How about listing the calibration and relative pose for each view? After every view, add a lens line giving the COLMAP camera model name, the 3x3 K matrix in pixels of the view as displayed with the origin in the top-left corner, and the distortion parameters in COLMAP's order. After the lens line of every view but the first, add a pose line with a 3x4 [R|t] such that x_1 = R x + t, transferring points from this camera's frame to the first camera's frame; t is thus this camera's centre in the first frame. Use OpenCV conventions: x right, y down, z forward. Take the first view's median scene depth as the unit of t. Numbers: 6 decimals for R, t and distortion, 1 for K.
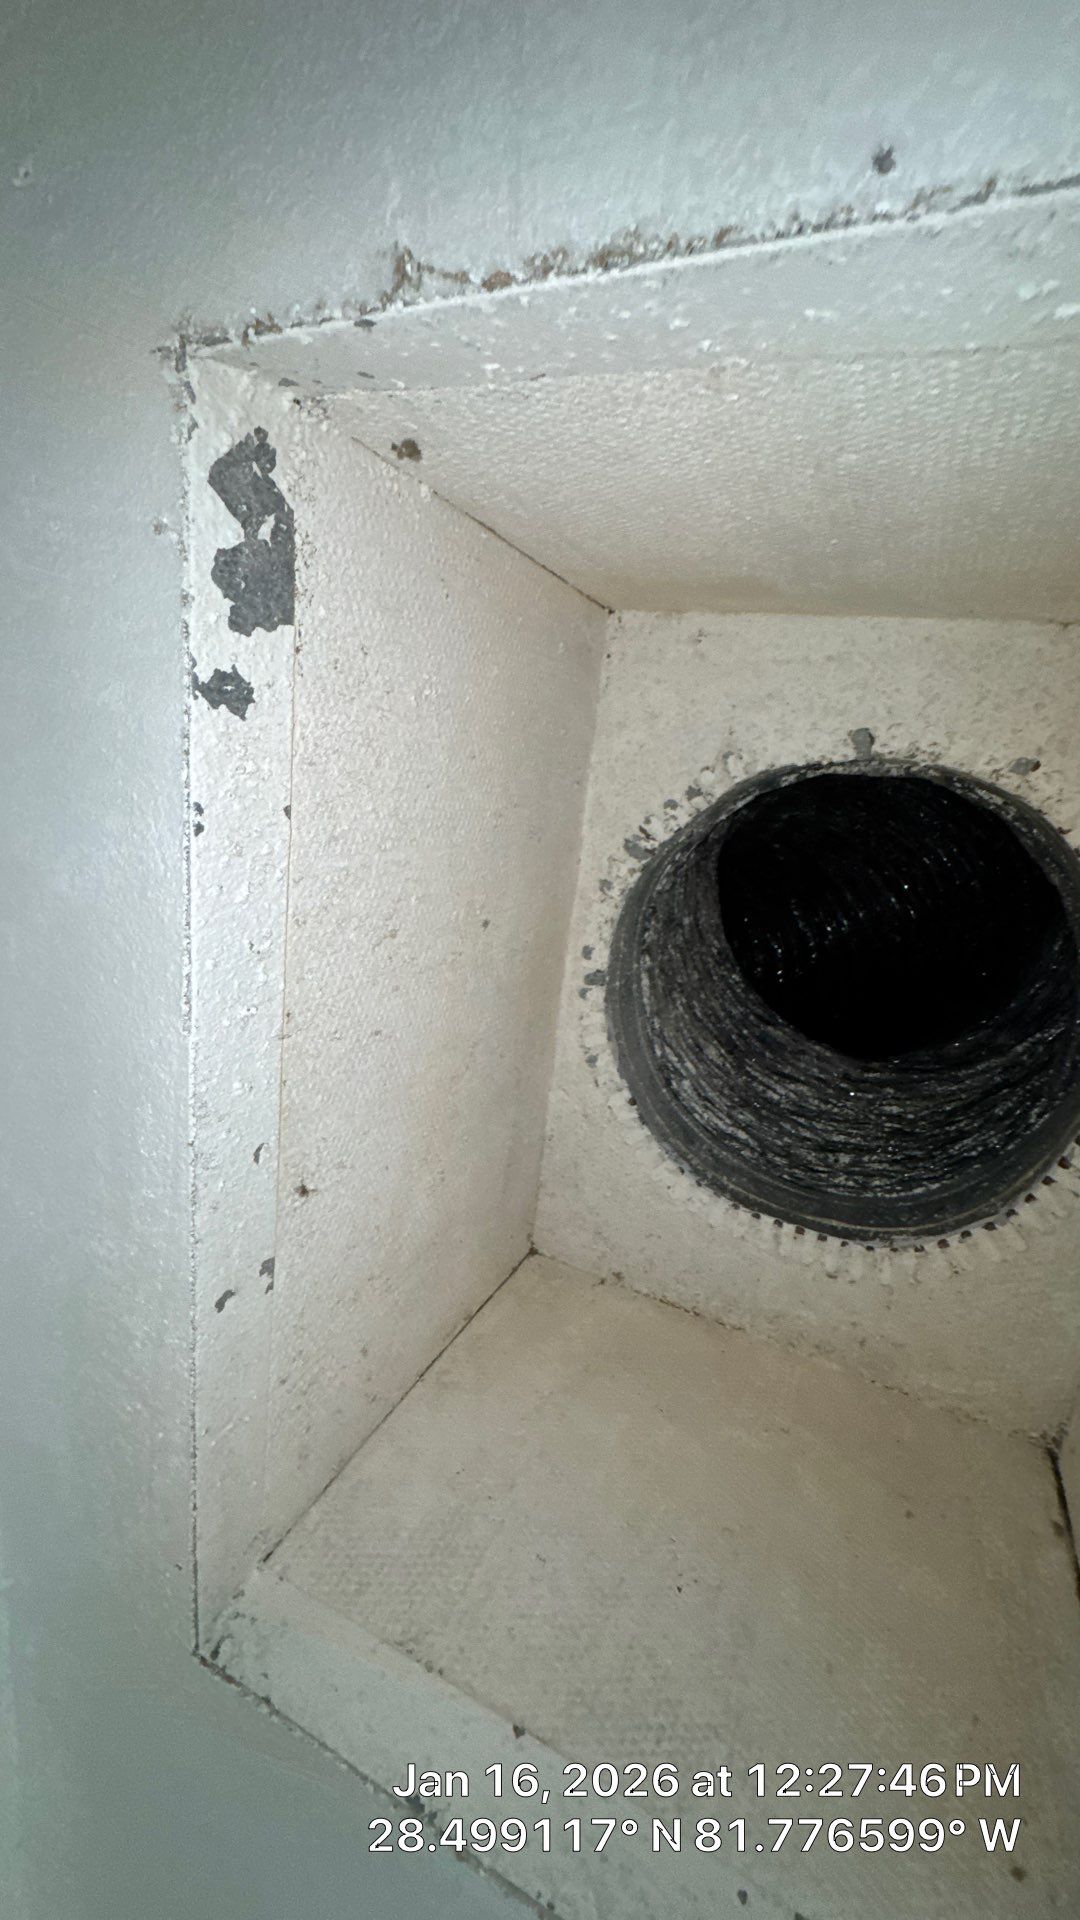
lens RADIAL K [[763.9, 0, 543.0], [0, 763.9, 957.7], [0, 0, 1]] dist [-0.002916, 0.000396]
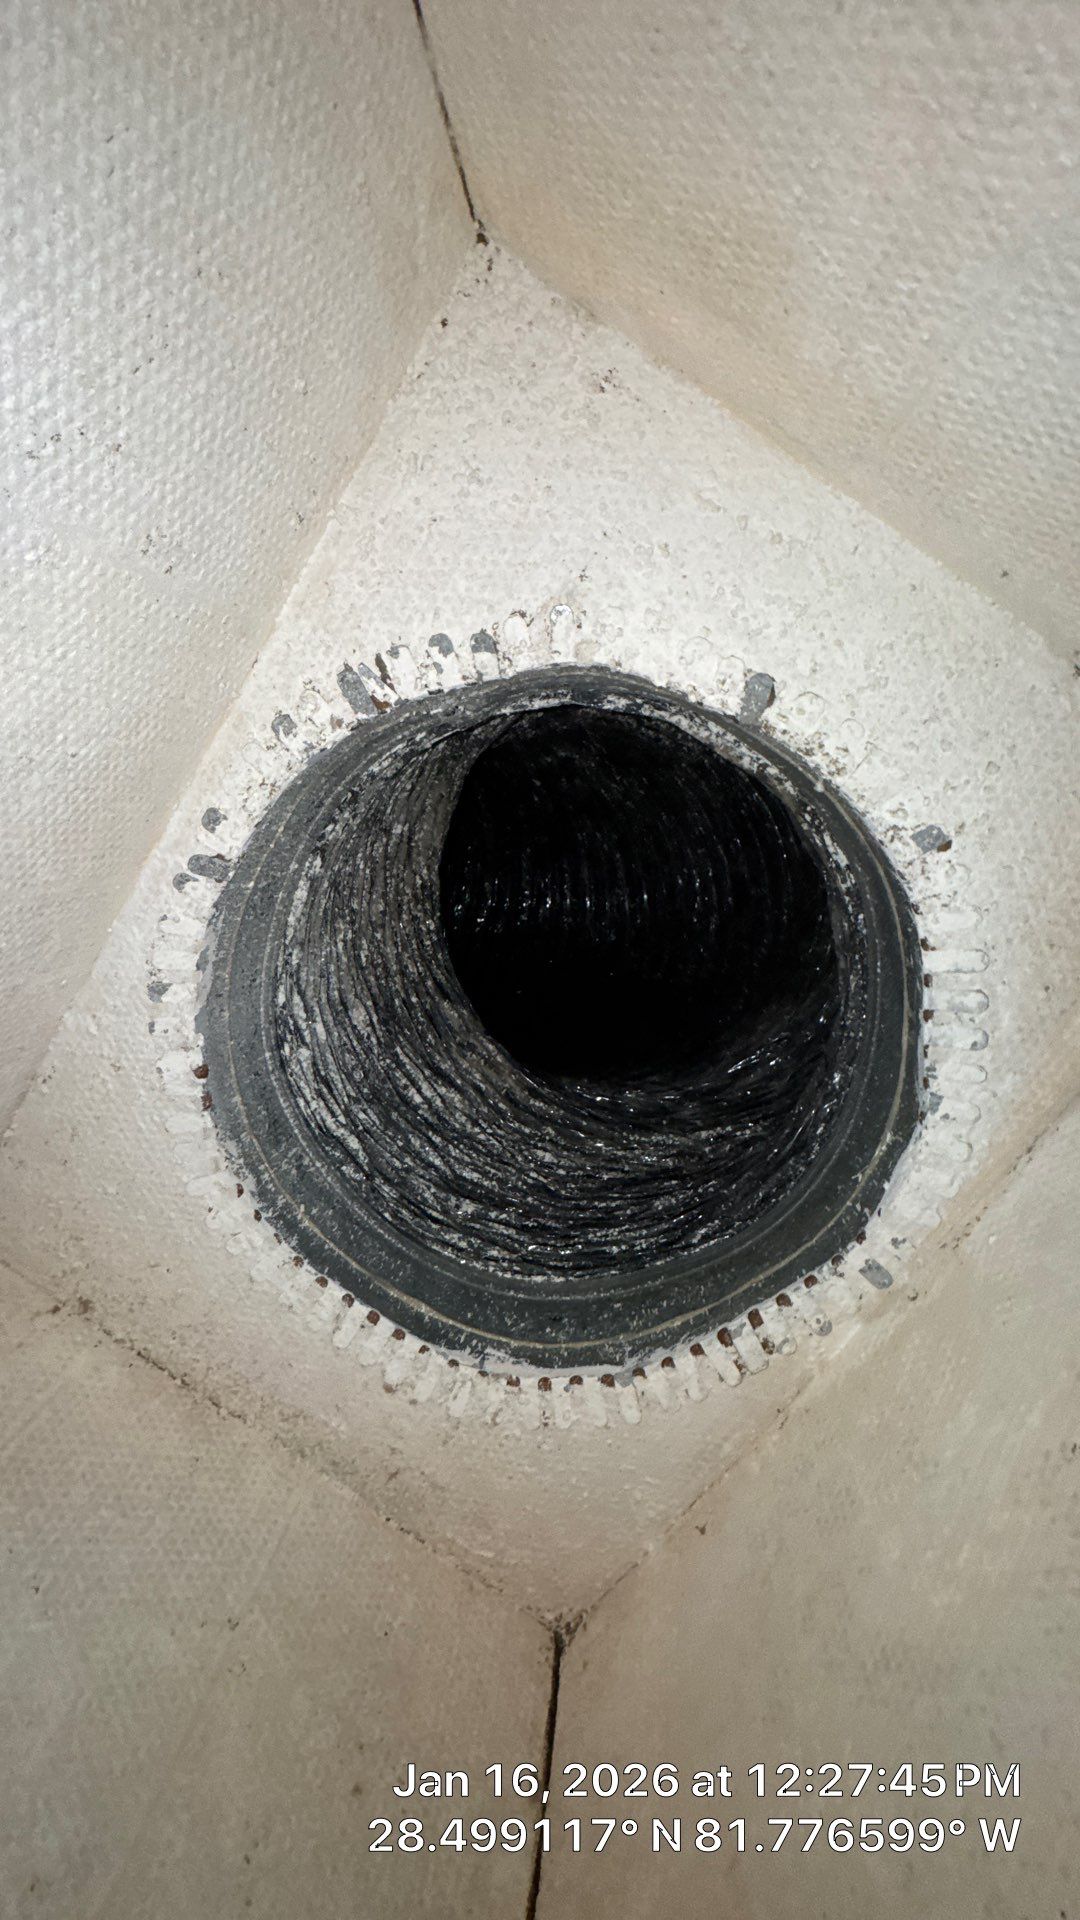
lens RADIAL K [[763.9, 0, 538.3], [0, 763.9, 961.2], [0, 0, 1]] dist [-0.002916, 0.000396]
pose [[0.851622, 0.336645, 0.401759, 0.076523], [-0.394409, 0.916403, 0.068163, -0.047951], [-0.345227, -0.216507, 0.913205, 0.387738]]
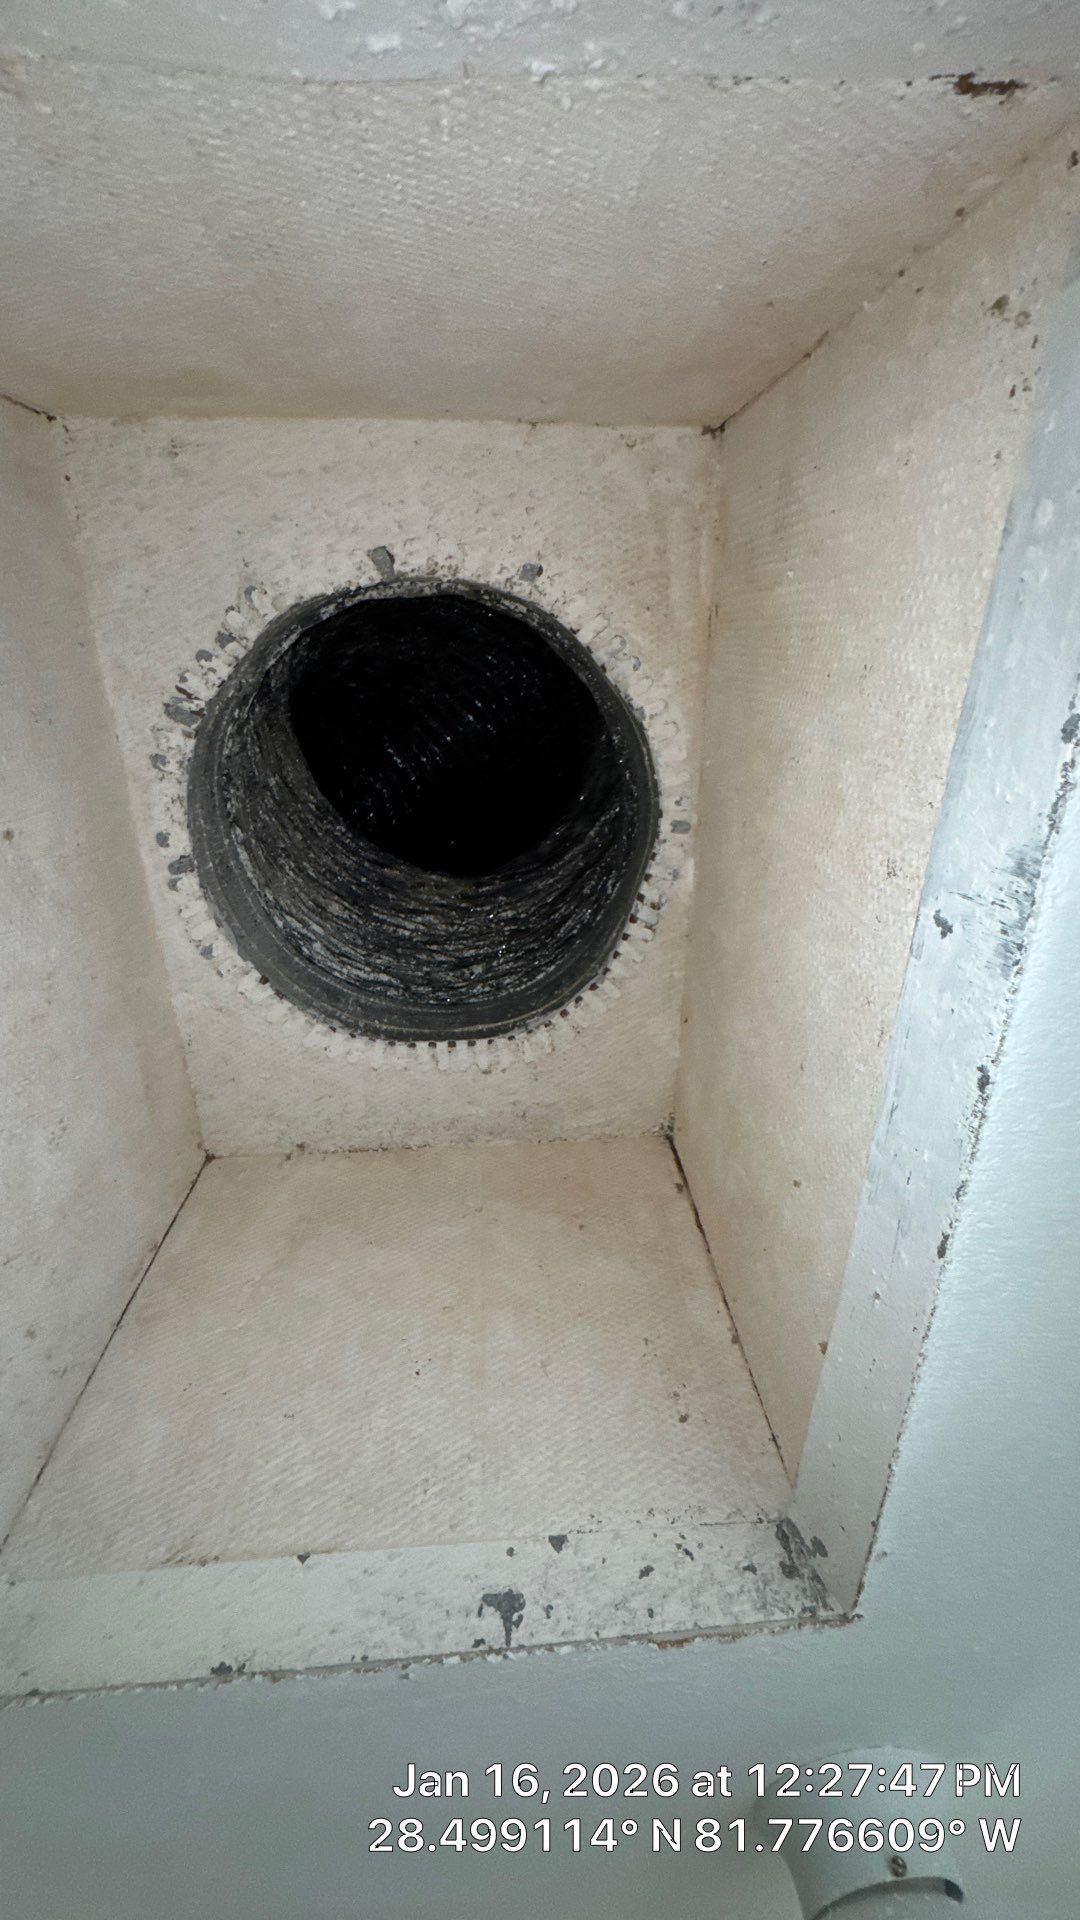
lens RADIAL K [[763.9, 0, 538.6], [0, 763.9, 955.1], [0, 0, 1]] dist [-0.002916, 0.000396]
pose [[0.869098, -0.295035, 0.397017, 0.048573], [0.215503, 0.948307, 0.232963, 0.008600], [-0.445227, -0.116910, 0.887753, -0.011487]]
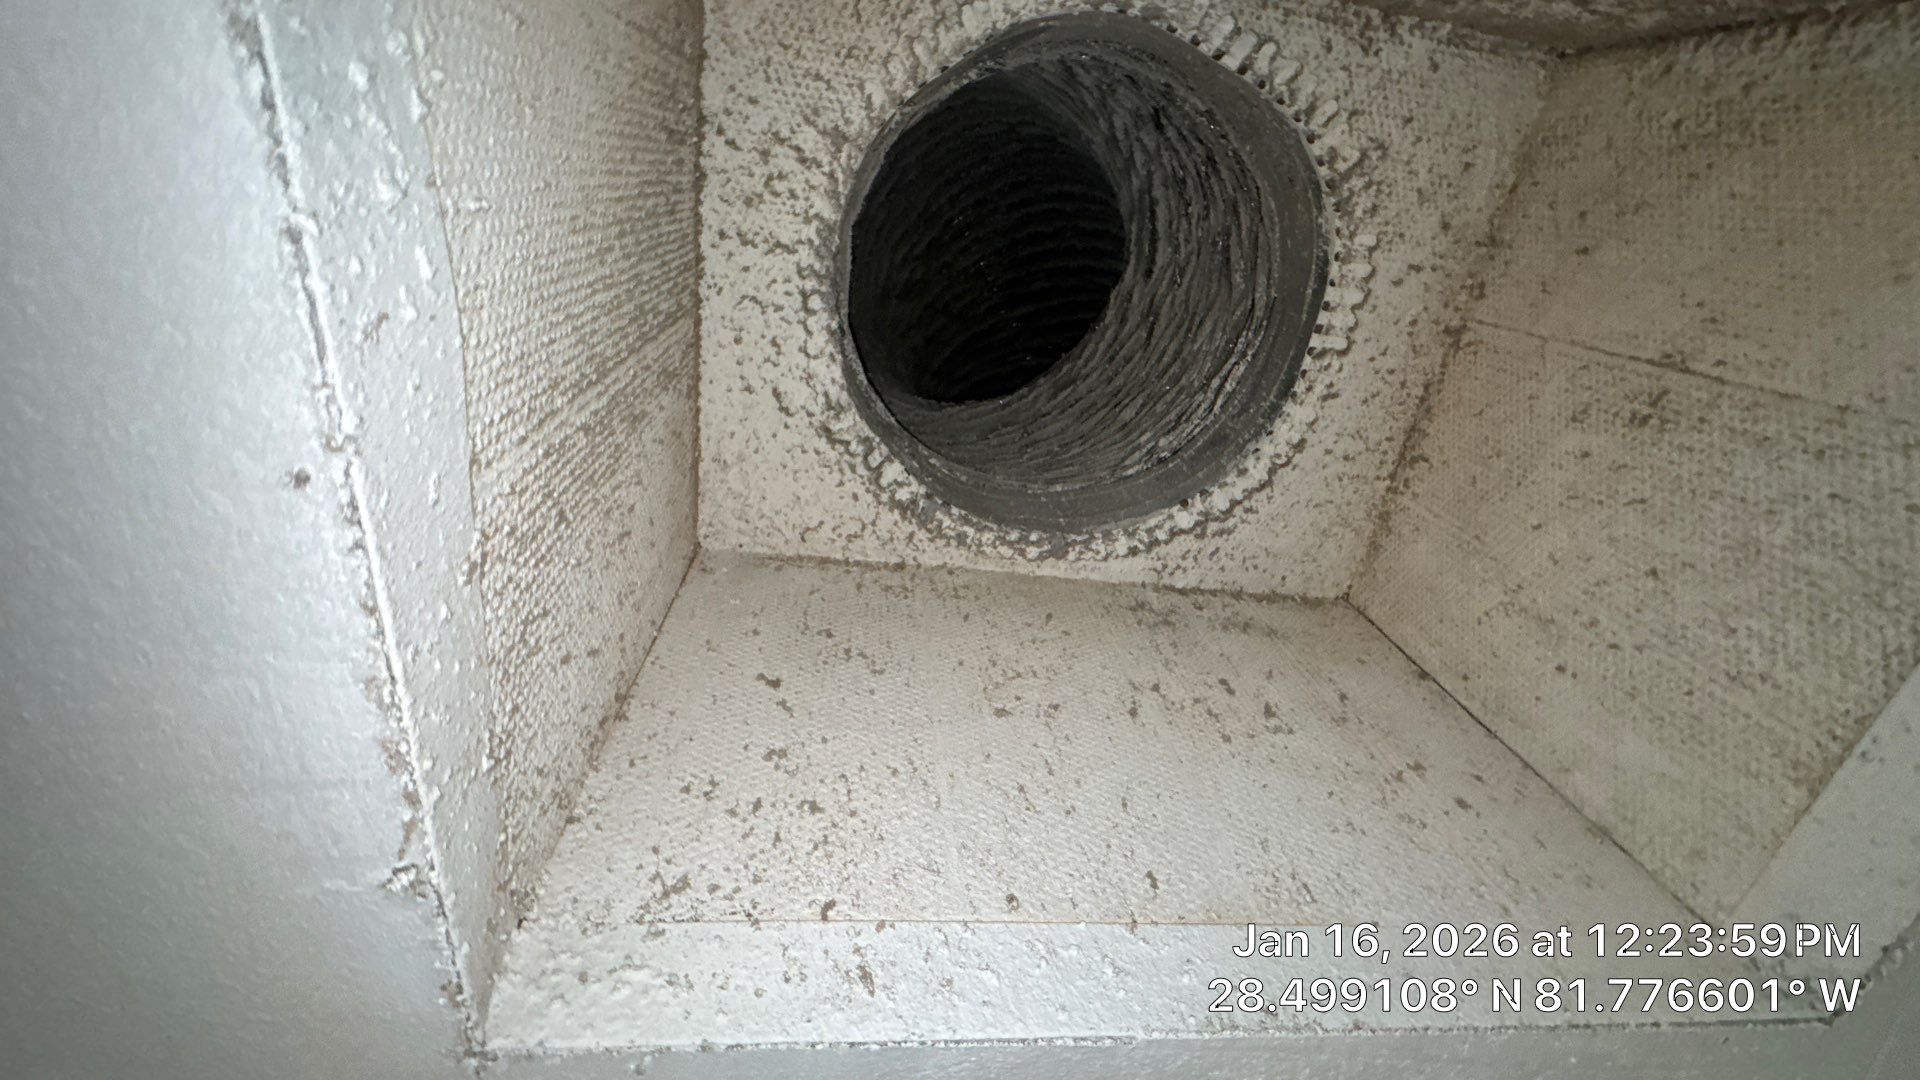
lens RADIAL K [[763.9, 0, 958.5], [0, 763.9, 535.1], [0, 0, 1]] dist [-0.002916, 0.000396]
pose [[-0.023814, -0.999716, -0.001262, 0.092020], [0.995559, -0.023600, -0.091138, -0.010315], [0.091082, -0.003427, 0.995837, 0.007386]]
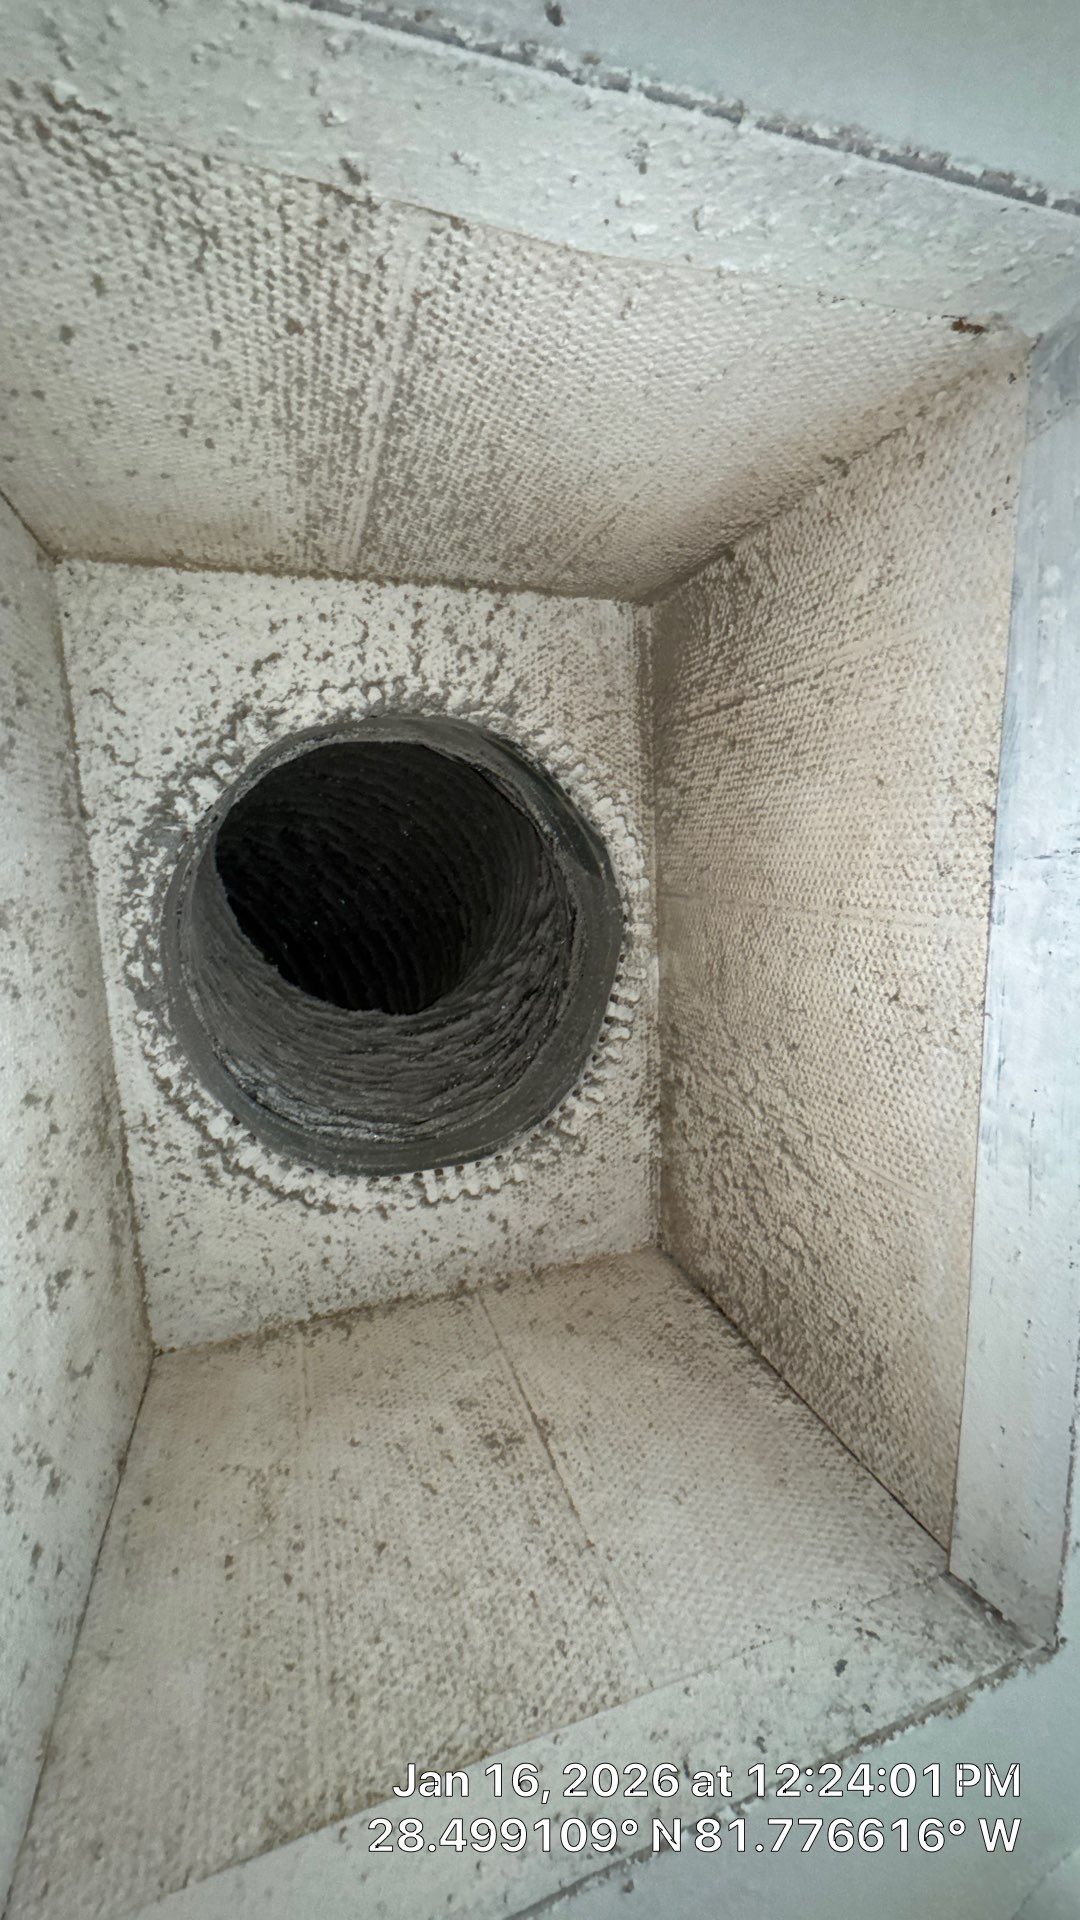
lens RADIAL K [[763.9, 0, 533.7], [0, 763.9, 962.8], [0, 0, 1]] dist [-0.002916, 0.000396]
pose [[0.719381, -0.241241, 0.651378, -0.179445], [0.278003, 0.959366, 0.048280, 0.072356], [-0.636558, 0.146353, 0.757216, 0.094011]]
